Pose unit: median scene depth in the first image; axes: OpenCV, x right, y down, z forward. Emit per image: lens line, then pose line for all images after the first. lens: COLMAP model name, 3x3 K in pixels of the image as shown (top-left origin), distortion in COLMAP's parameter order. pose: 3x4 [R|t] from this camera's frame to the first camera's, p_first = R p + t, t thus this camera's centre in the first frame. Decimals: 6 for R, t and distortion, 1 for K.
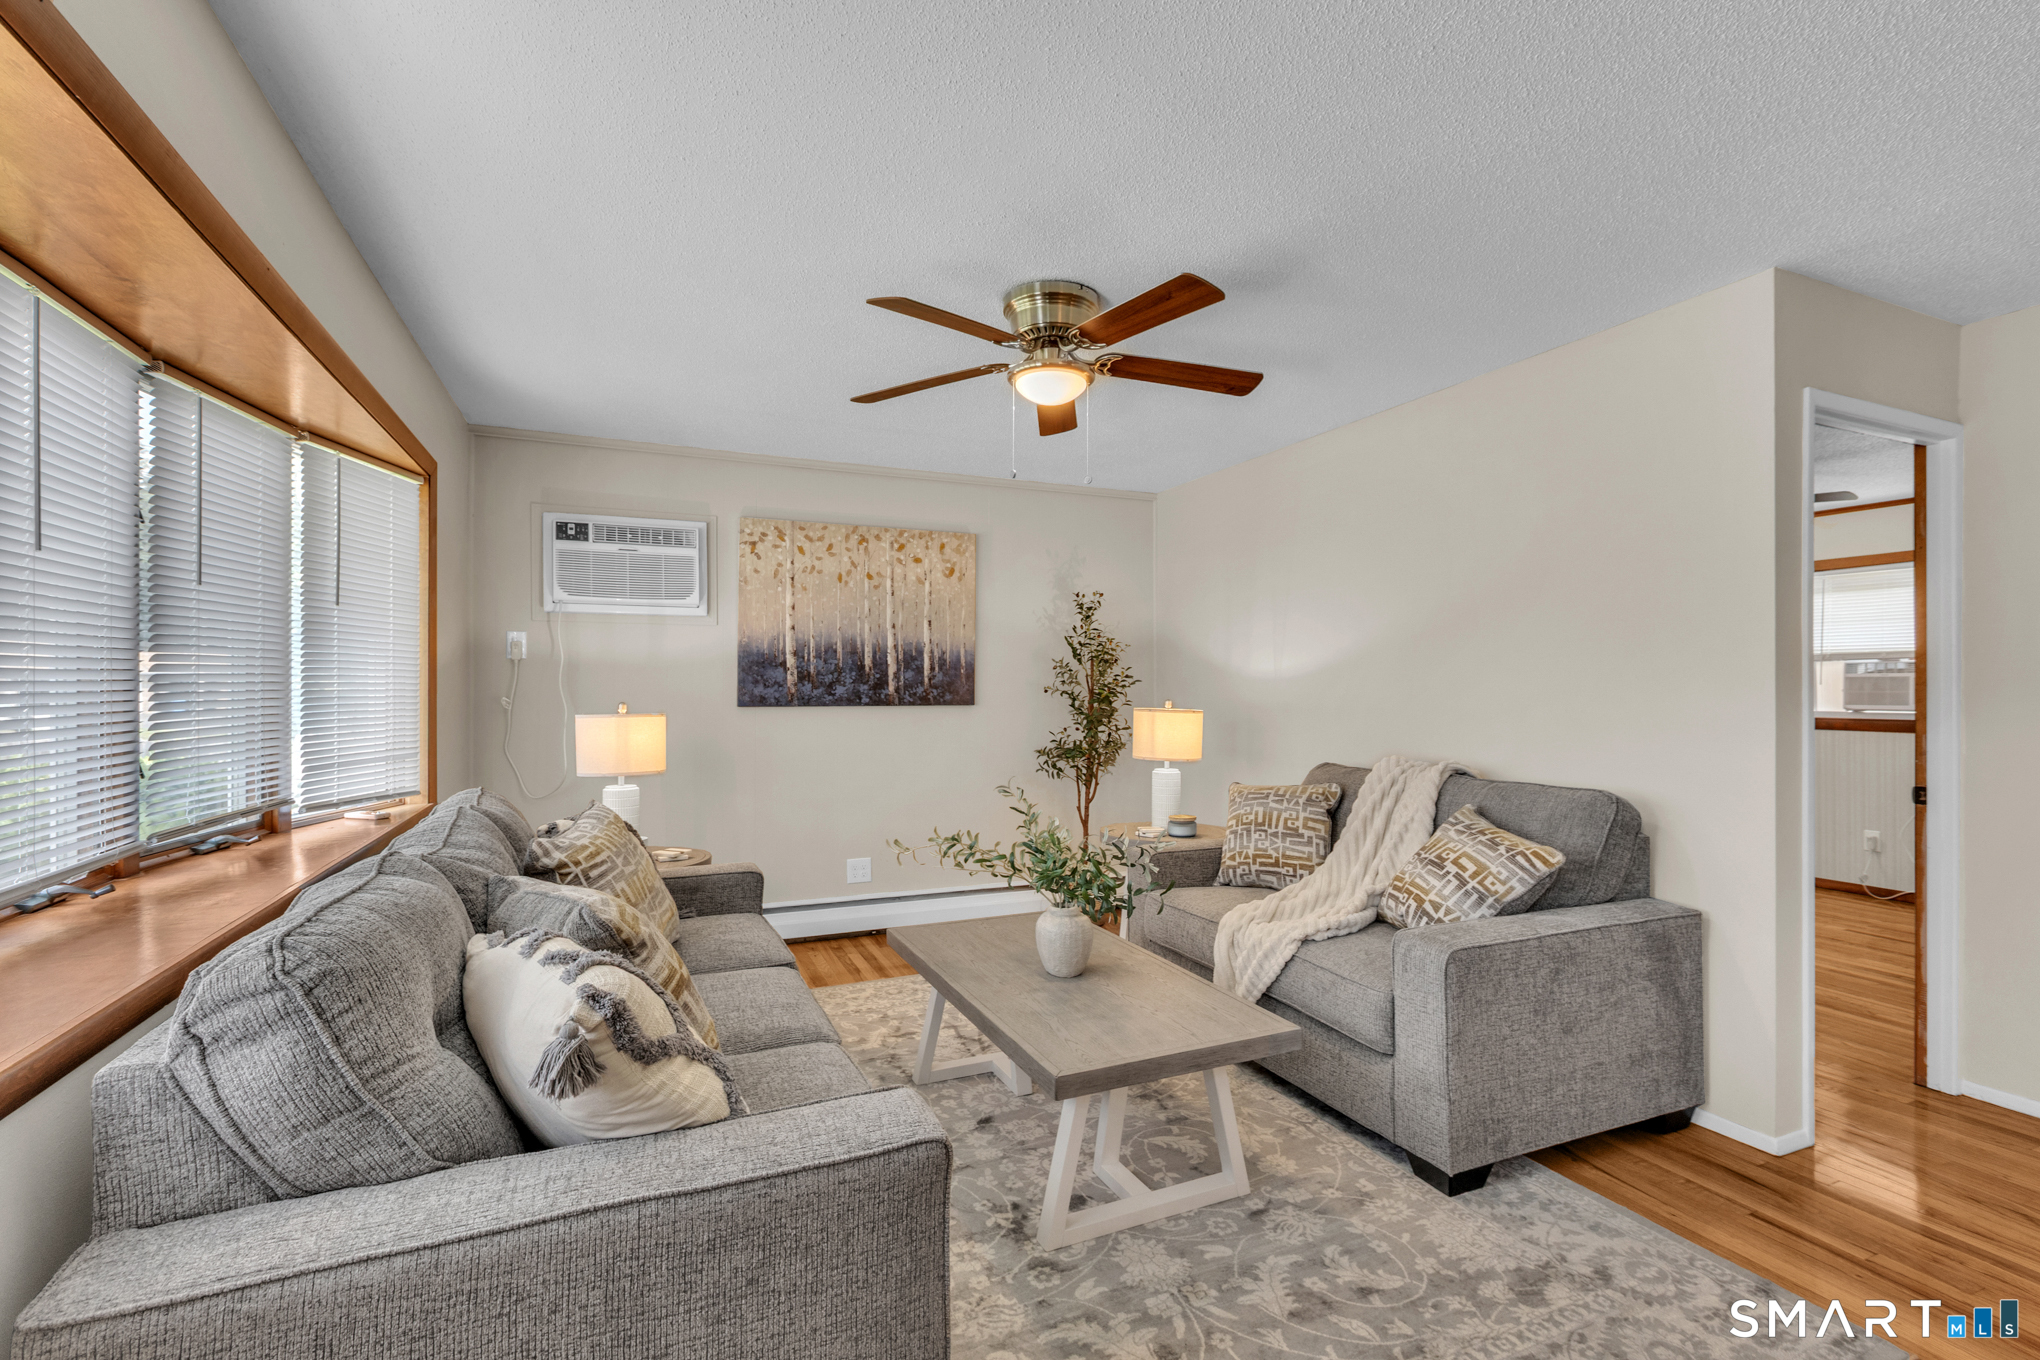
lens RADIAL K [[922.6, 0, 1021.6], [0, 922.6, 687.0], [0, 0, 1]] dist [0.001635, -0.000001]
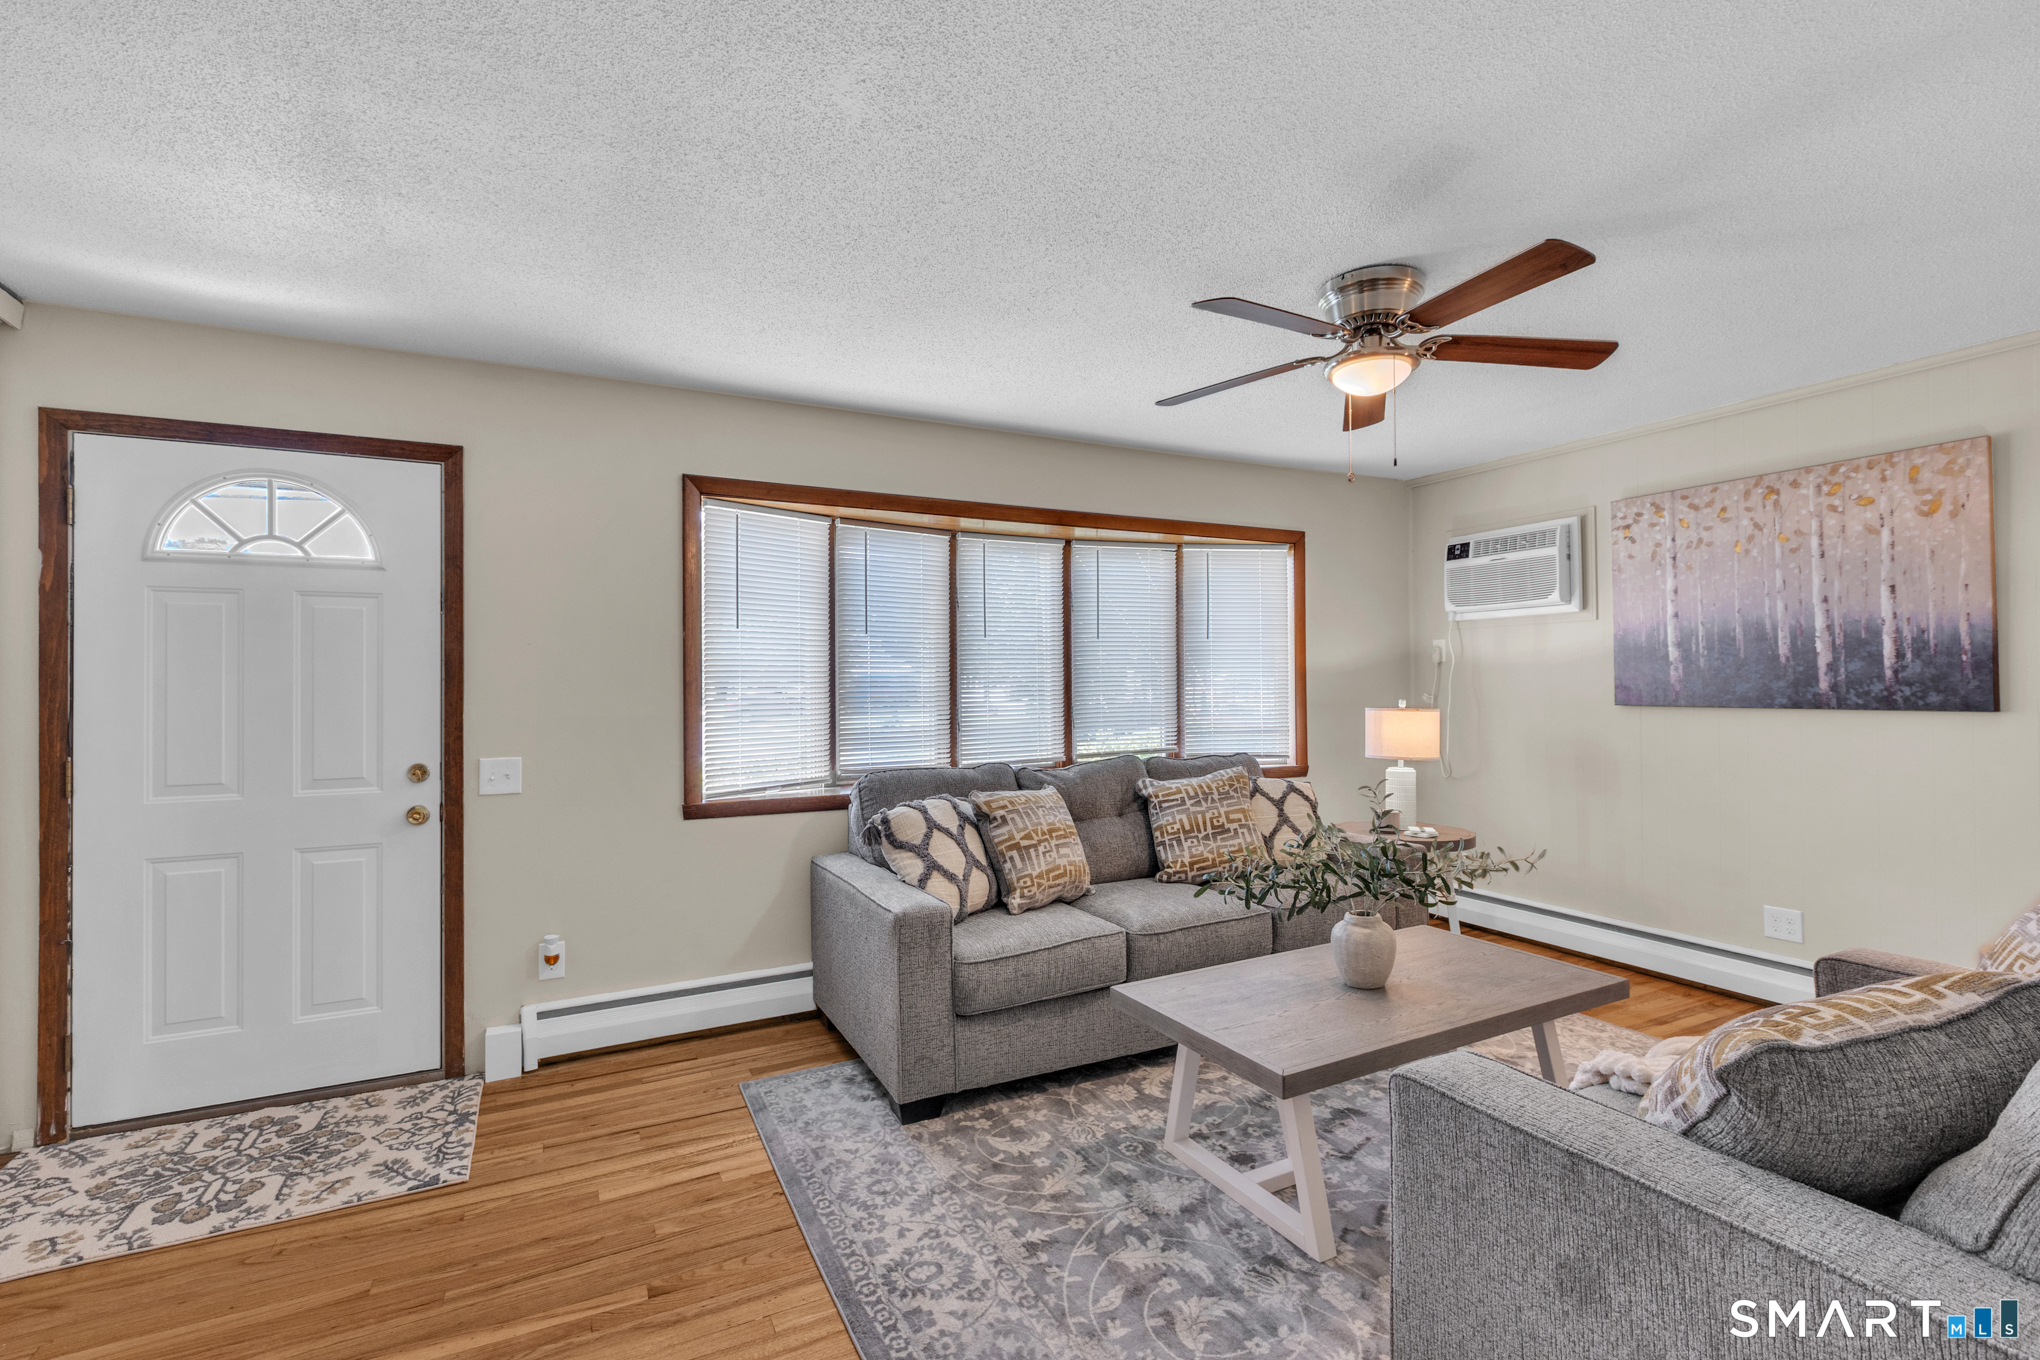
lens RADIAL K [[913.7, 0, 1016.9], [0, 913.7, 677.6], [0, 0, 1]] dist [-0.000758, -0.000090]
pose [[0.052584, -0.008189, -0.998583, 0.568269], [0.007735, 0.999940, -0.007793, -0.004179], [0.998587, -0.007315, 0.052644, 0.341151]]
